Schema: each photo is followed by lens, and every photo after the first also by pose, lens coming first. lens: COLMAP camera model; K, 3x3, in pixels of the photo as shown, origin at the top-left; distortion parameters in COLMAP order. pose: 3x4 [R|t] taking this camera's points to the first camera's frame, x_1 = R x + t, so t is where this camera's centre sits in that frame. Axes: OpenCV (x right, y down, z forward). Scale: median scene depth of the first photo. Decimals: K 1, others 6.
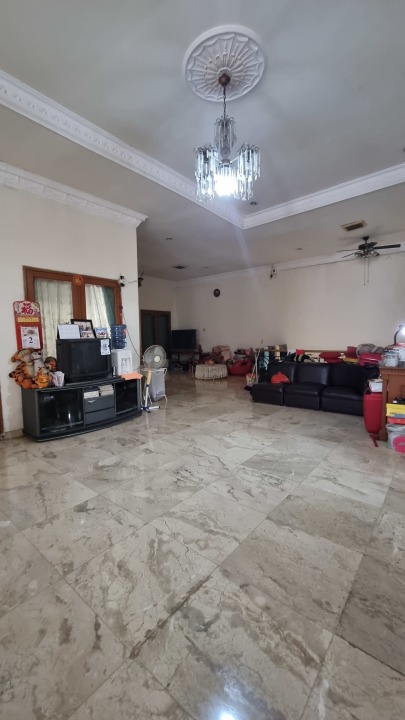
lens RADIAL K [[297.1, 0, 202.5], [0, 297.1, 360.0], [0, 0, 1]] dist [-0.000123, 0.000188]
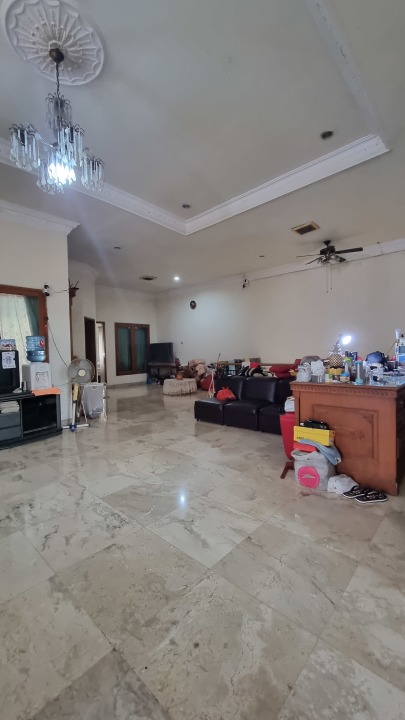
lens RADIAL K [[297.1, 0, 202.5], [0, 297.1, 360.0], [0, 0, 1]] dist [-0.000123, 0.000188]
pose [[0.998454, -0.002081, -0.055545, 0.305182], [-0.000575, 0.998859, -0.047745, 0.000365], [0.055581, 0.047704, 0.997314, 0.104662]]
